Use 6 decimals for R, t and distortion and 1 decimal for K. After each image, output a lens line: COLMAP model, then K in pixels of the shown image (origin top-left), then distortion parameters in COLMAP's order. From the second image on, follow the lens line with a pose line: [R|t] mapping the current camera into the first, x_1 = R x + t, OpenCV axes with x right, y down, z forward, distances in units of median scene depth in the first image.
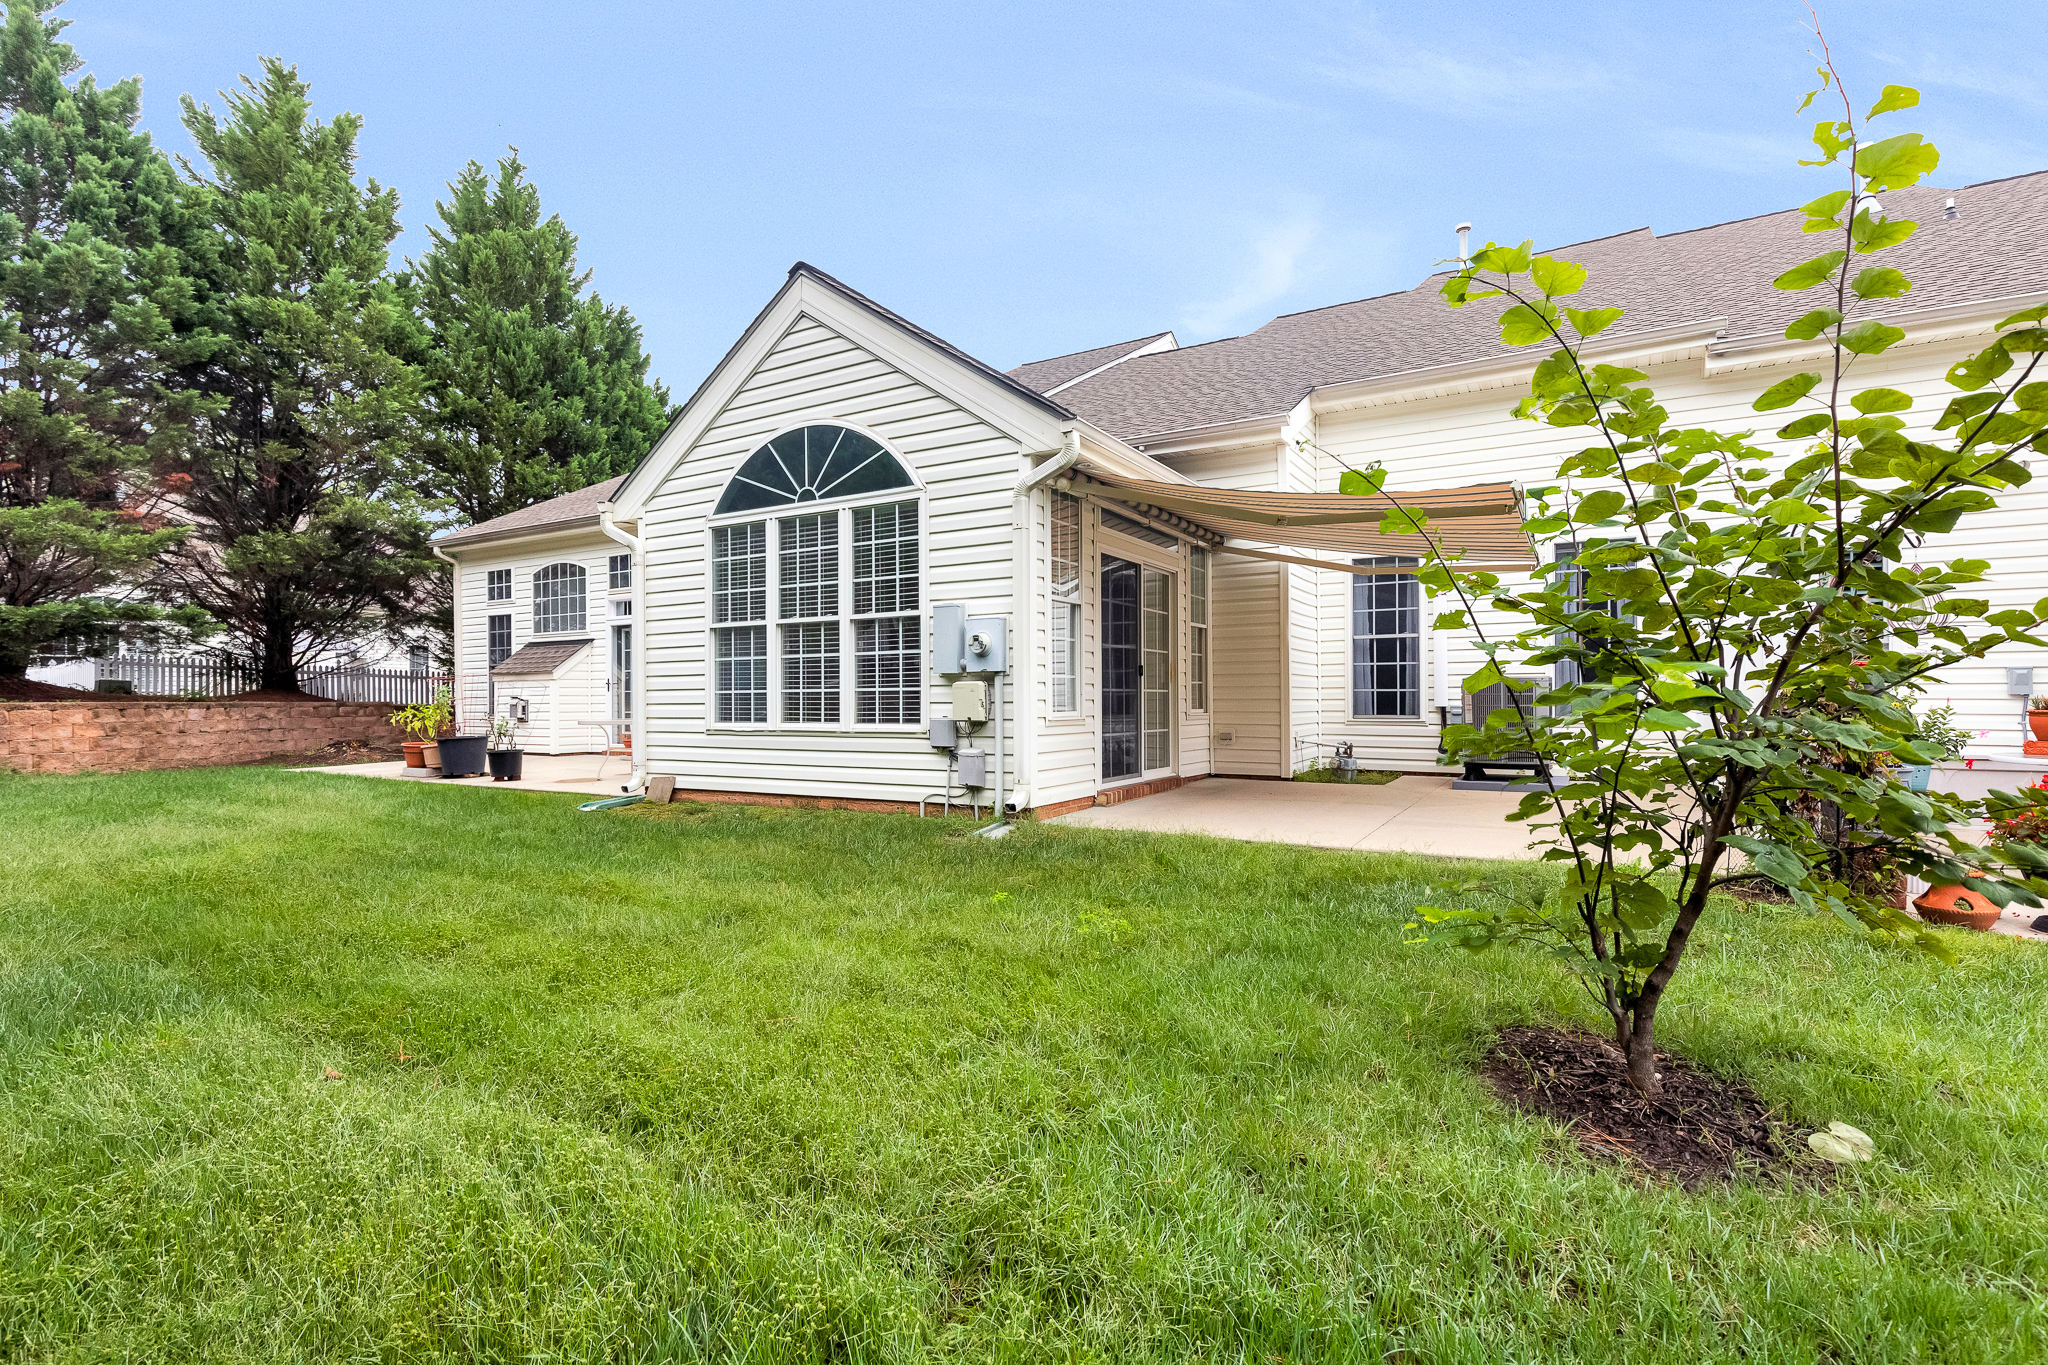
lens RADIAL K [[969.6, 0, 1032.7], [0, 969.6, 691.1], [0, 0, 1]] dist [-0.001422, 0.000371]
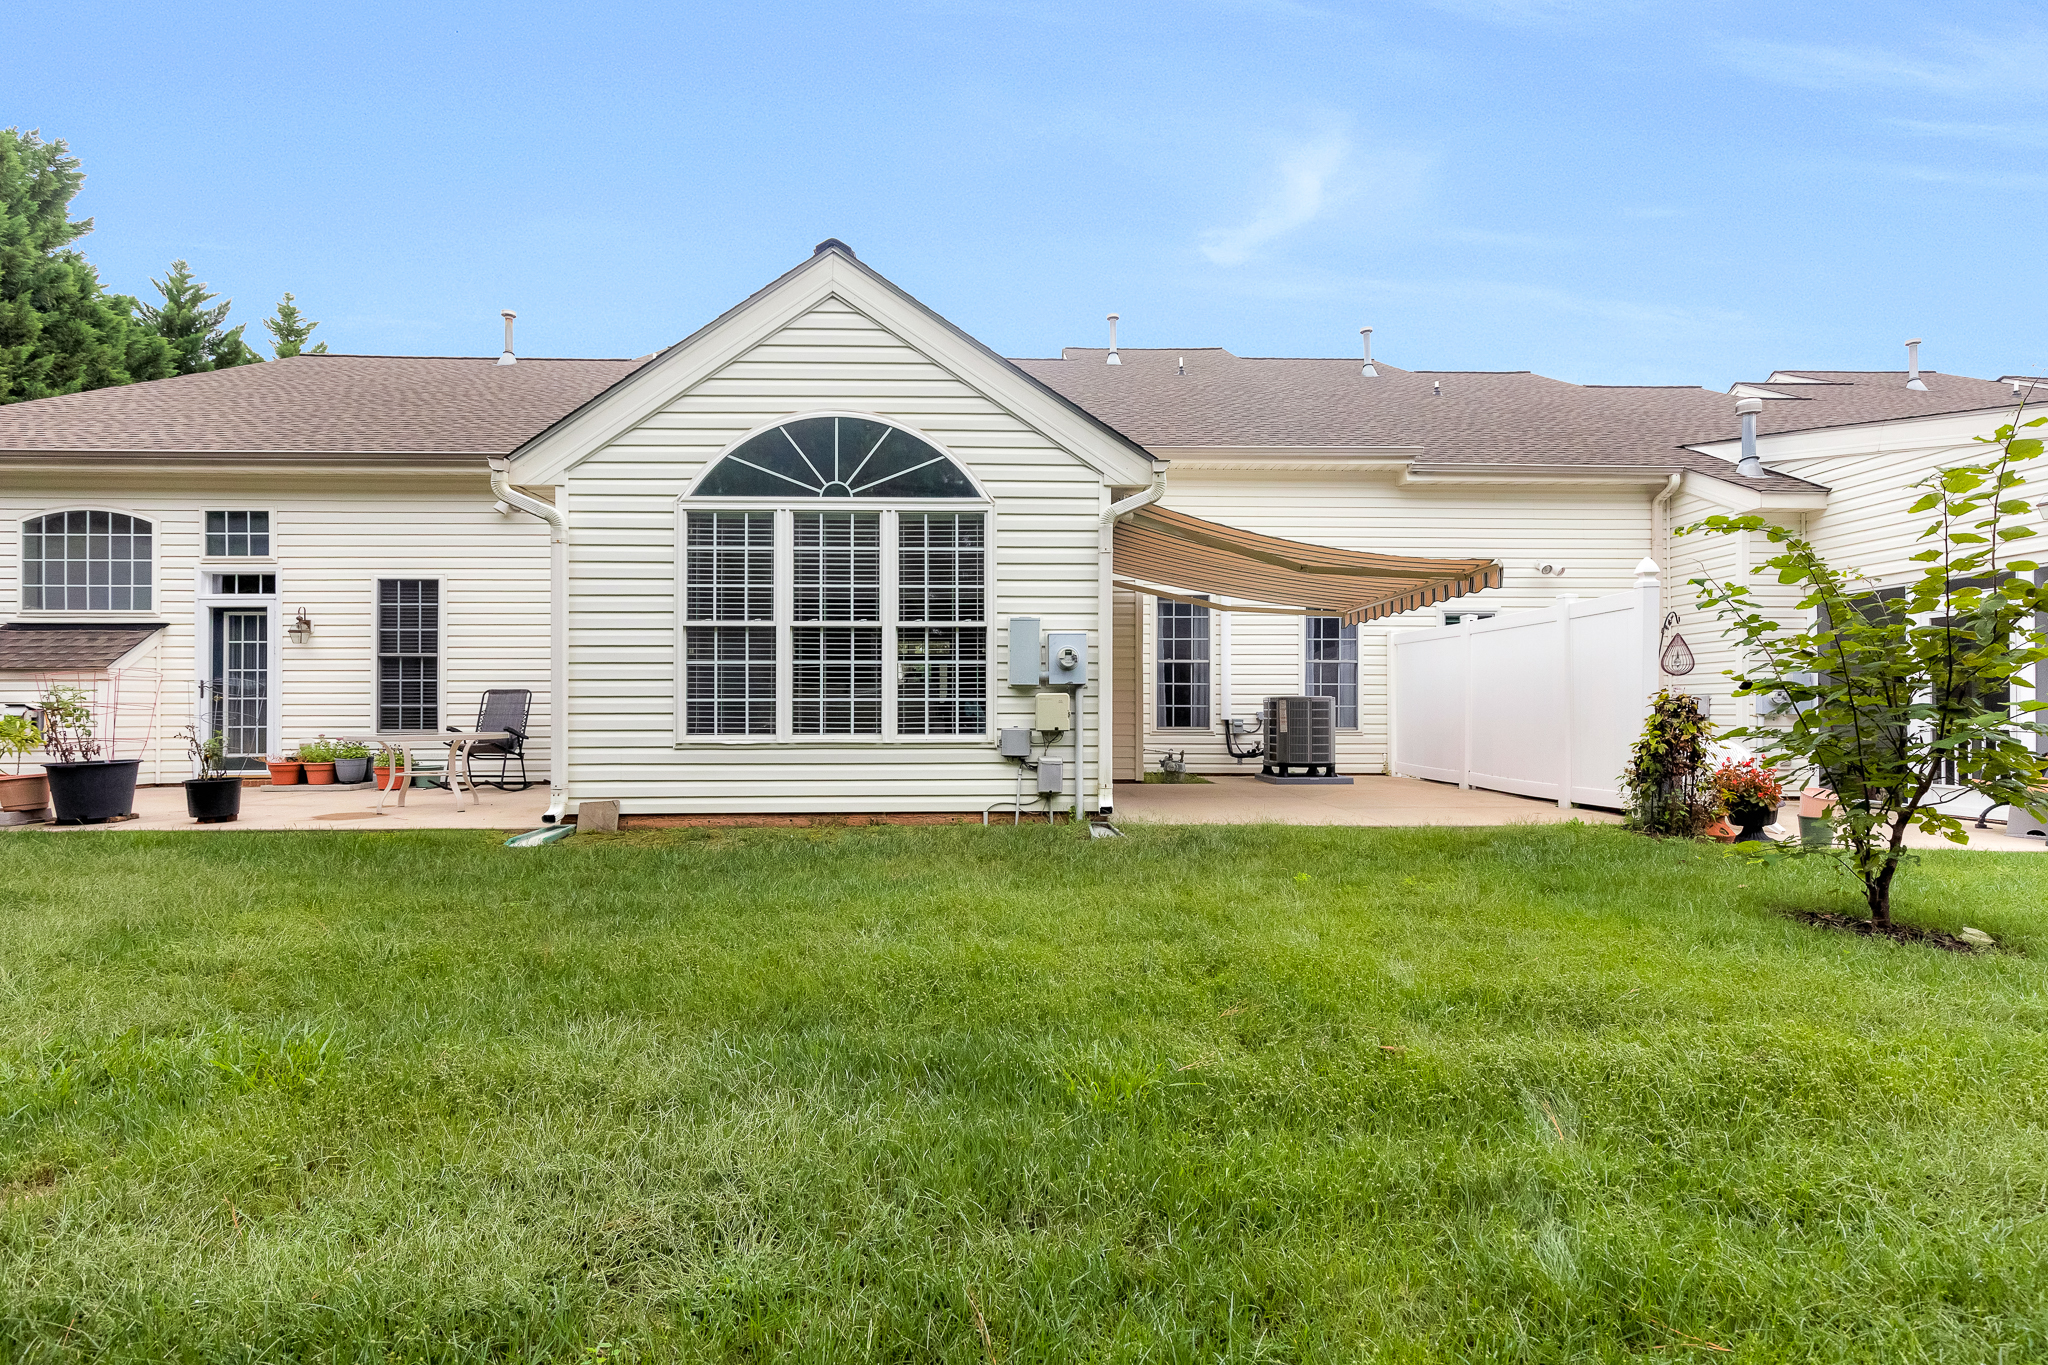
lens RADIAL K [[976.1, 0, 1026.8], [0, 976.1, 699.2], [0, 0, 1]] dist [0.012610, -0.000581]
pose [[0.847361, 0.013177, 0.530854, -0.587433], [-0.008605, 0.999902, -0.011084, 0.007890], [-0.530948, 0.004824, 0.847391, 0.109100]]
